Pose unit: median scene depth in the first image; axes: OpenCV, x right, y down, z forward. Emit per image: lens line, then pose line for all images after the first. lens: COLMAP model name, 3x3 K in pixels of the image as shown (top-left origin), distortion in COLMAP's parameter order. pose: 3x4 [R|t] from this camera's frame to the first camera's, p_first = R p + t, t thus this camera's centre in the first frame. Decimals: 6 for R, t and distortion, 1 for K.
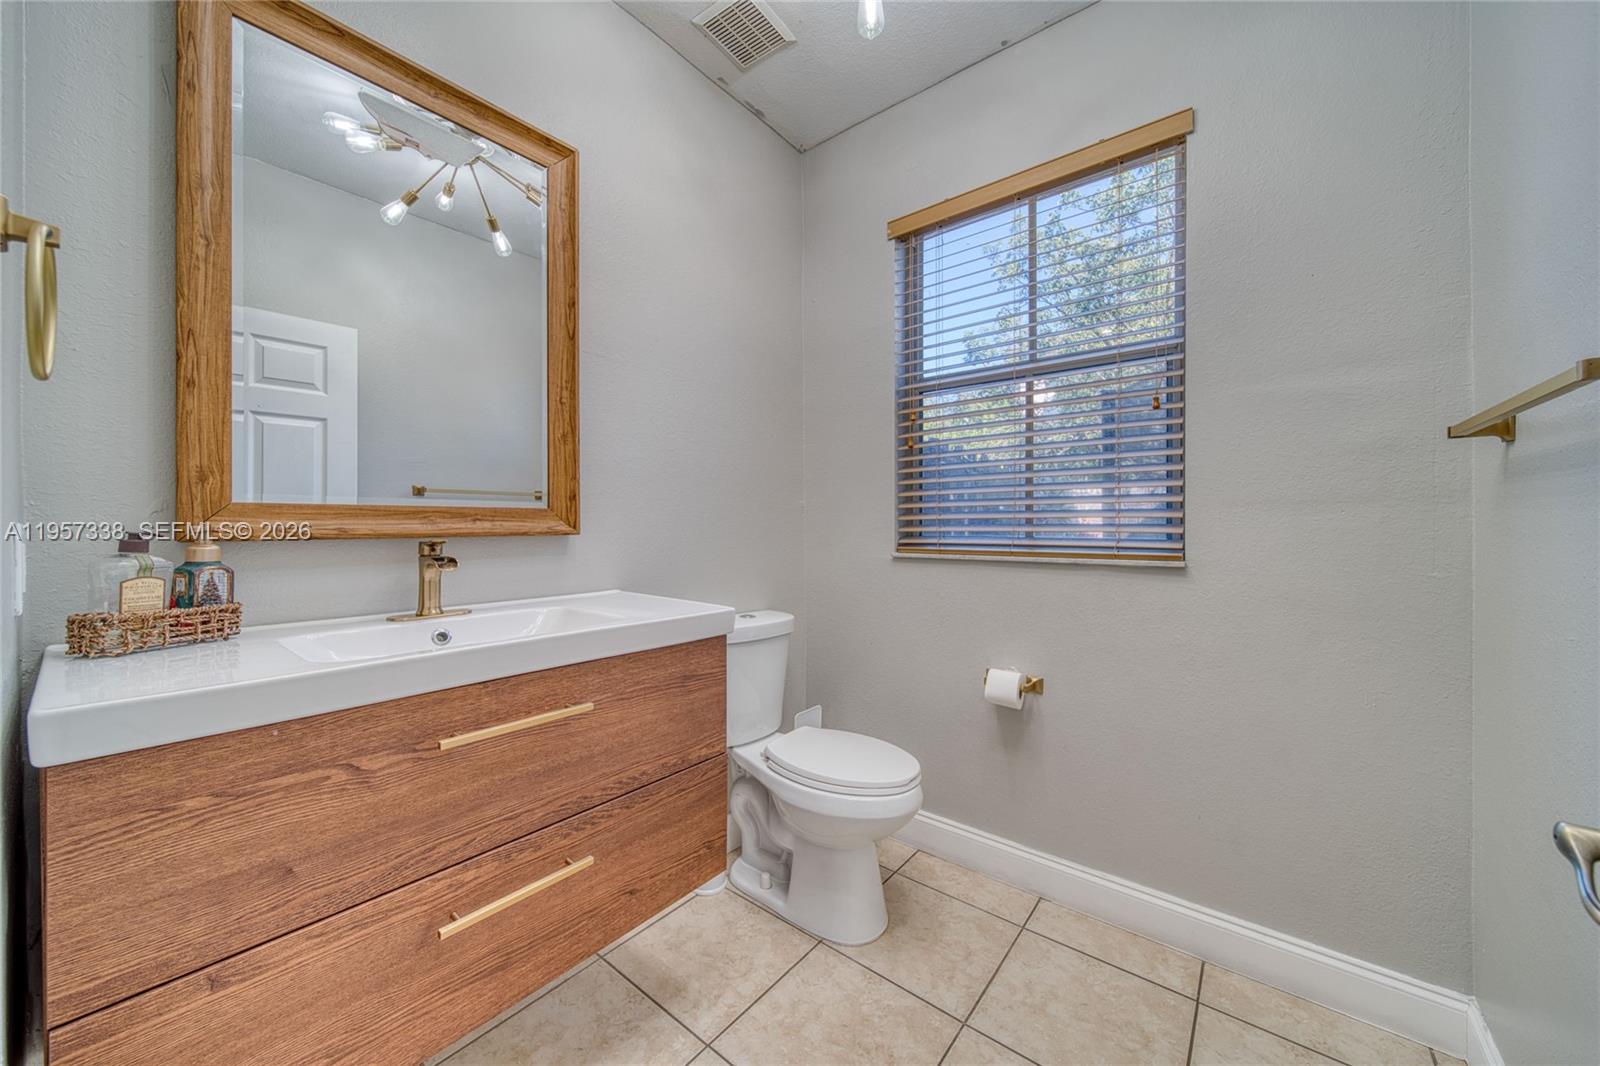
lens RADIAL K [[646.0, 0, 800.0], [0, 646.0, 533.0], [0, 0, 1]] dist [0.002018, 0.000231]
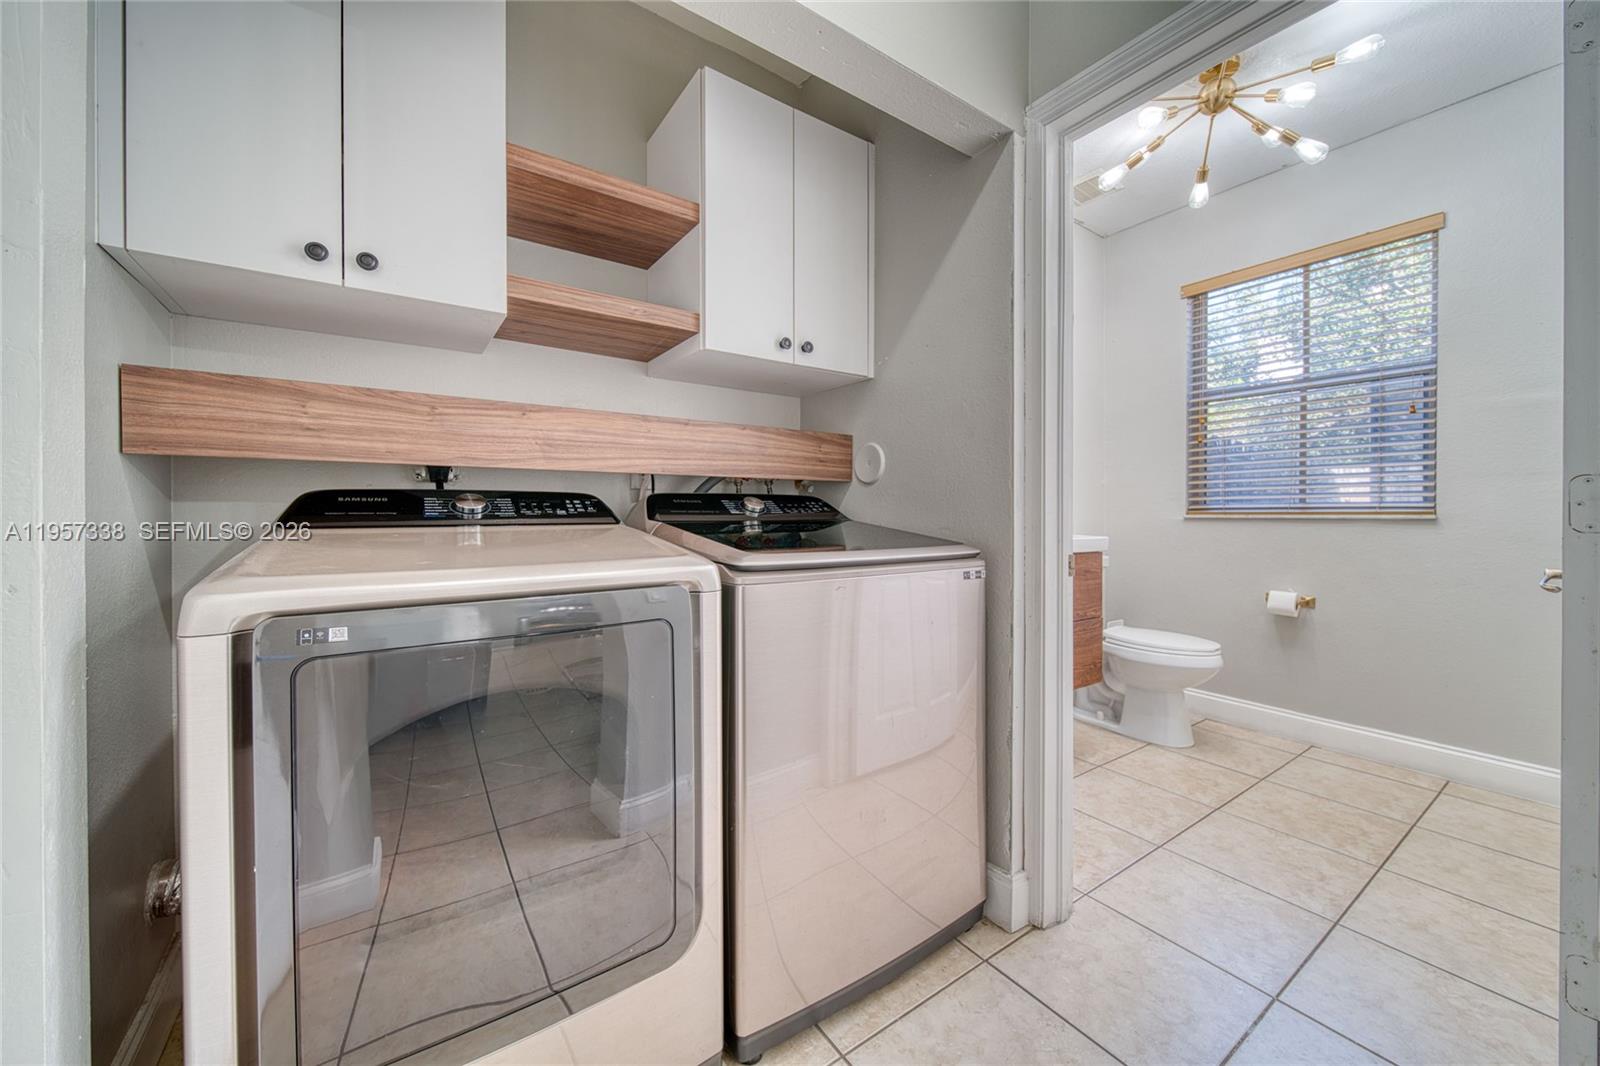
lens RADIAL K [[586.5, 0, 790.9], [0, 586.5, 513.3], [0, 0, 1]] dist [-0.000118, -0.000050]
pose [[0.941971, 0.005942, -0.335643, -0.303537], [-0.008295, 0.999950, -0.005576, 0.051249], [0.335593, 0.008036, 0.941973, -0.664294]]
